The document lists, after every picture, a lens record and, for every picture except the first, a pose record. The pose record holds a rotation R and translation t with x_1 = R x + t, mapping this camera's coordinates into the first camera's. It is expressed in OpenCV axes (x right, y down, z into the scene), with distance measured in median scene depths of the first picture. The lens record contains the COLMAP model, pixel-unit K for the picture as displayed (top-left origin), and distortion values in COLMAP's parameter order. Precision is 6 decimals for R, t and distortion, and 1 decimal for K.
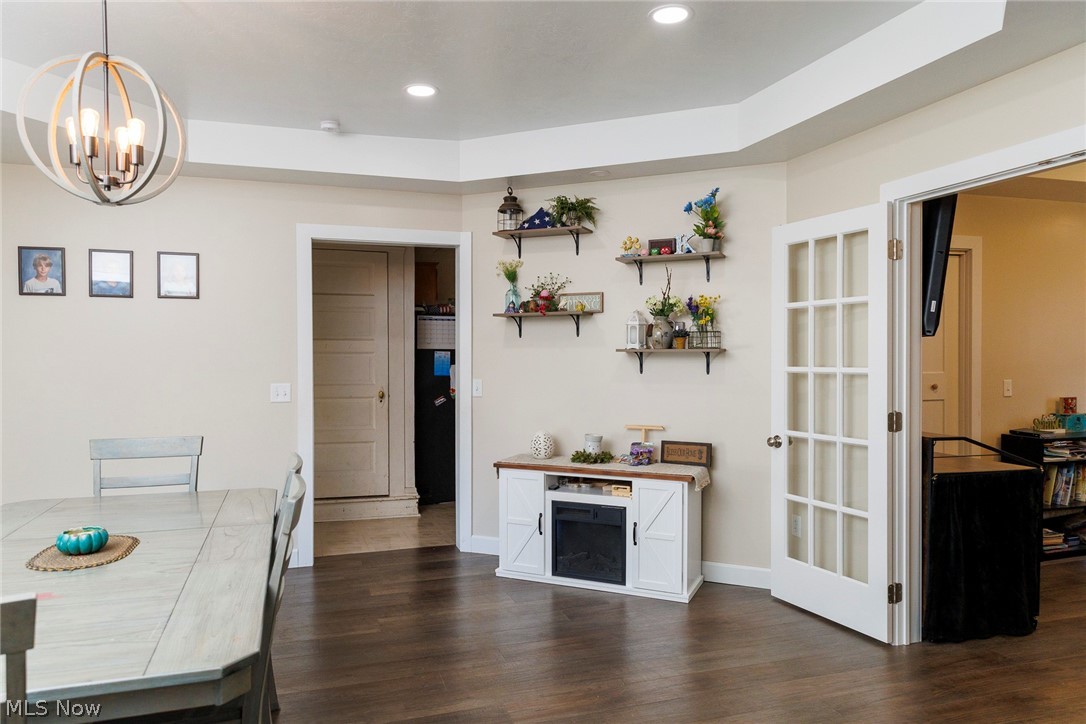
lens RADIAL K [[724.0, 0, 544.7], [0, 724.0, 361.4], [0, 0, 1]] dist [0.002869, 0.001383]
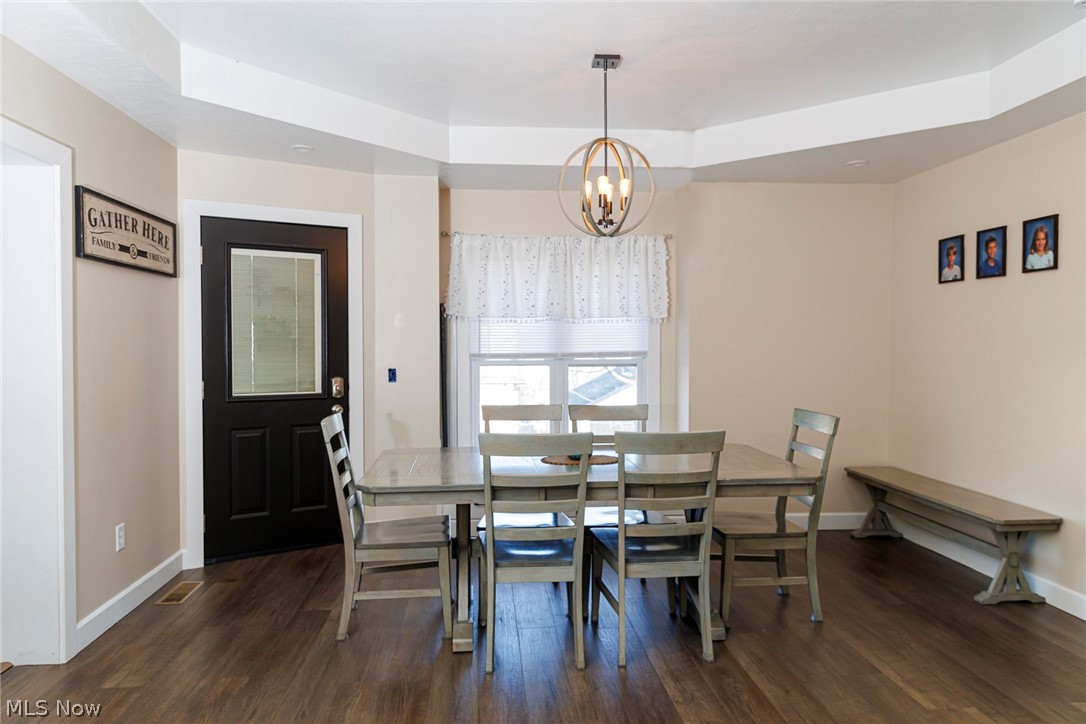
lens RADIAL K [[724.0, 0, 550.5], [0, 724.0, 355.8], [0, 0, 1]] dist [0.002869, 0.001383]
pose [[-0.225984, 0.015957, -0.974000, 0.485818], [-0.007333, 0.999810, 0.018081, 0.002184], [0.974103, 0.011229, -0.225824, 0.668484]]
